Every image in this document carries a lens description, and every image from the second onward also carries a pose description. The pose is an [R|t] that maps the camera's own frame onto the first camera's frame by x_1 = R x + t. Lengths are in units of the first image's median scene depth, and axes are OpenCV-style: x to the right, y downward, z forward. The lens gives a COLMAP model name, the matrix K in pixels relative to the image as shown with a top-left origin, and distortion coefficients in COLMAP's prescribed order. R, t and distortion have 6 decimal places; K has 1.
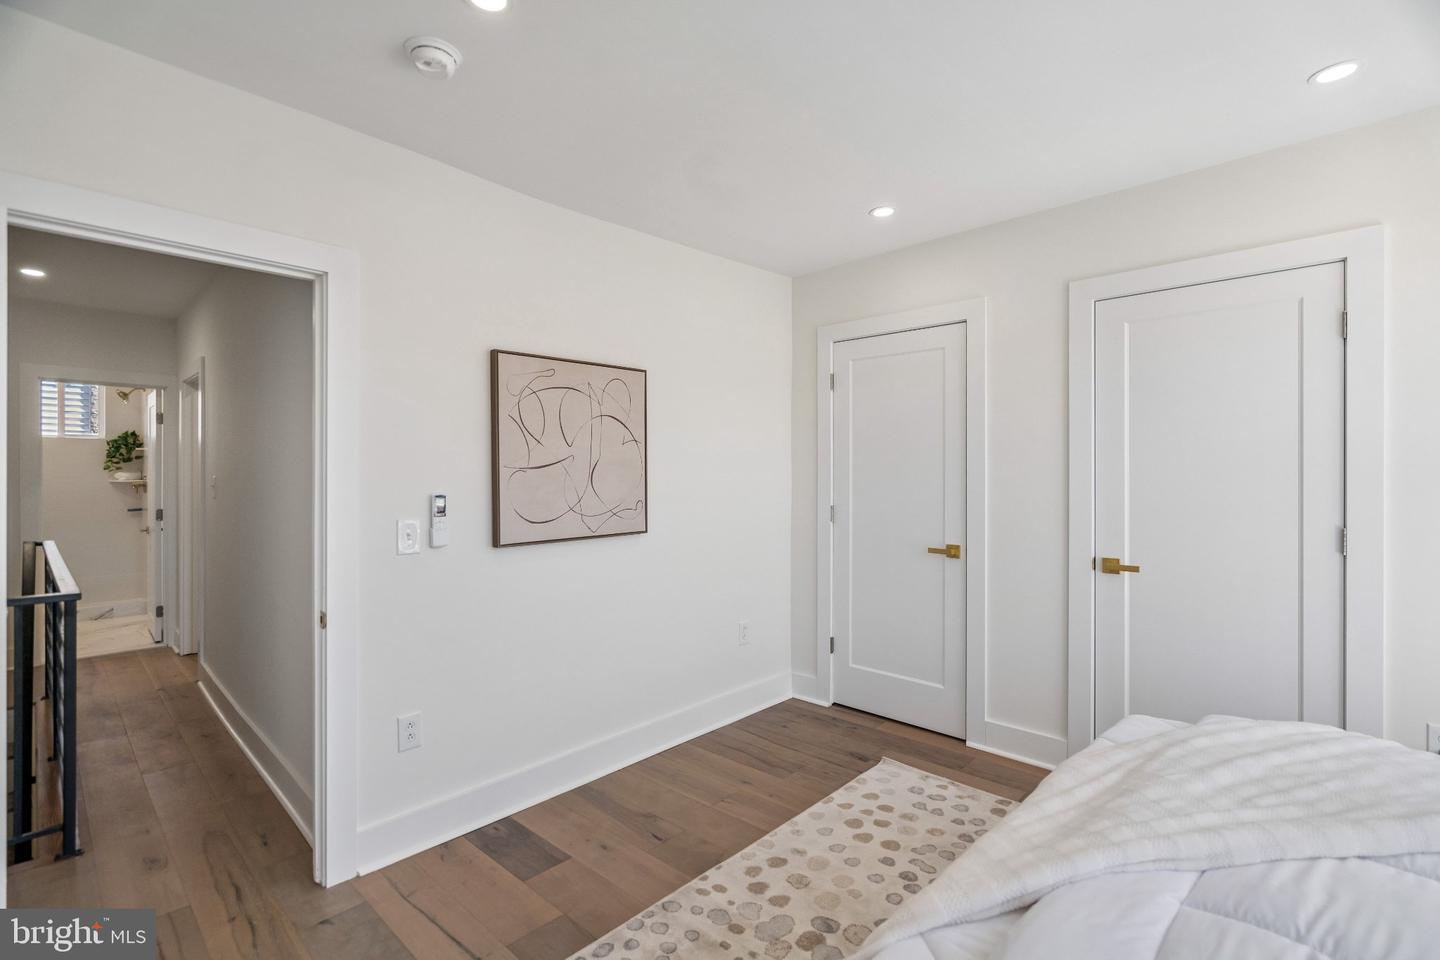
lens RADIAL K [[653.2, 0, 716.5], [0, 653.2, 471.5], [0, 0, 1]] dist [-0.003389, 0.001617]
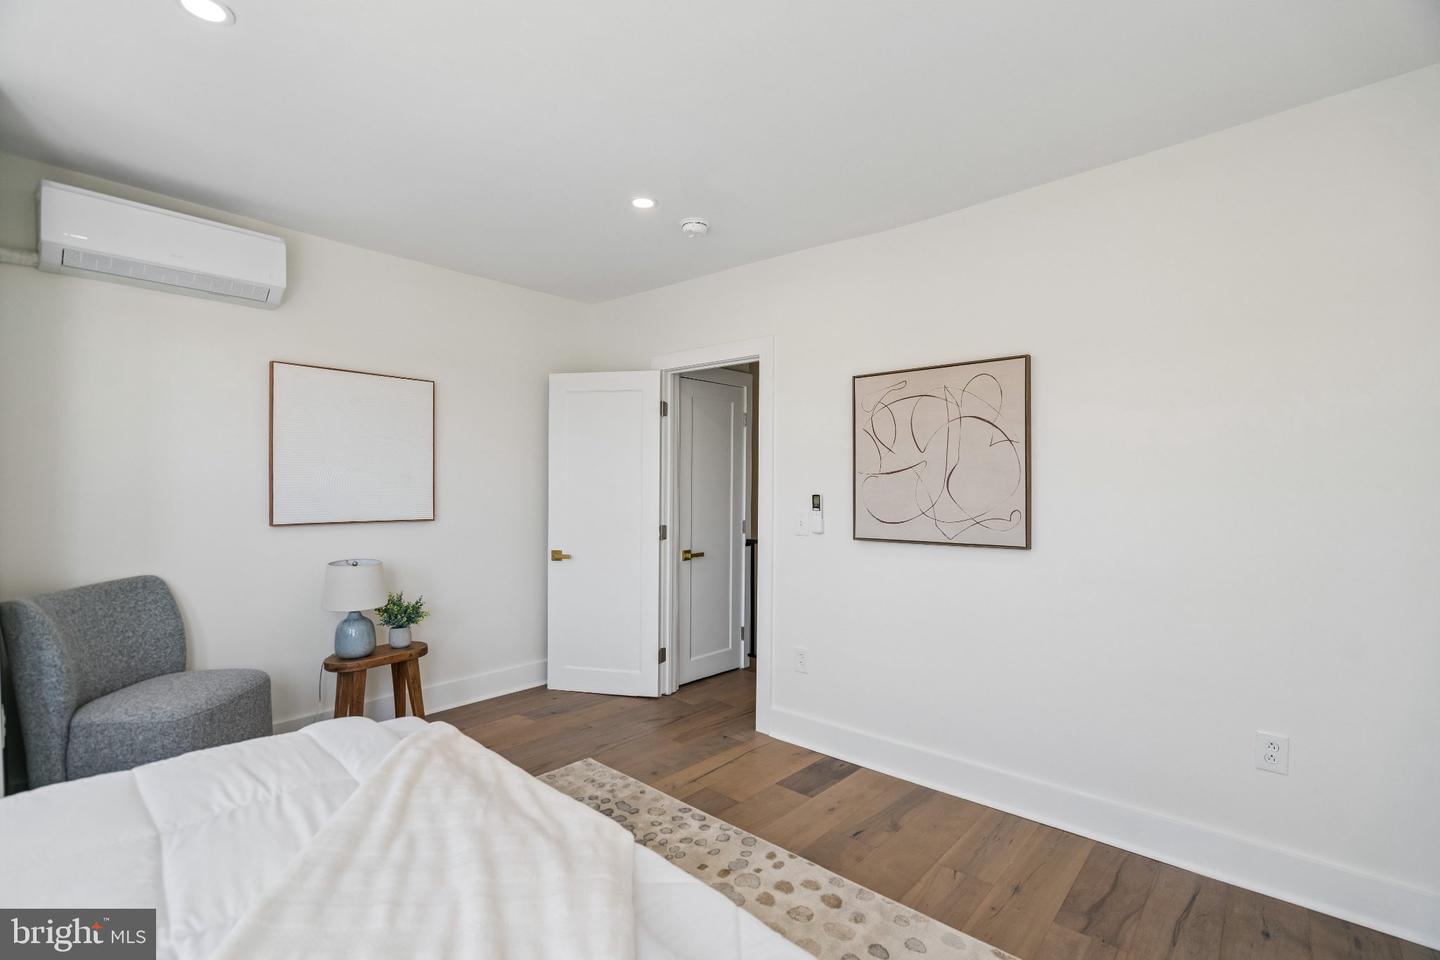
lens RADIAL K [[653.2, 0, 717.9], [0, 653.2, 488.5], [0, 0, 1]] dist [-0.003389, 0.001617]
pose [[0.036428, 0.009513, -0.999291, 0.866760], [0.000904, 0.999954, 0.009552, 0.009131], [0.999336, -0.001251, 0.036417, 0.701730]]
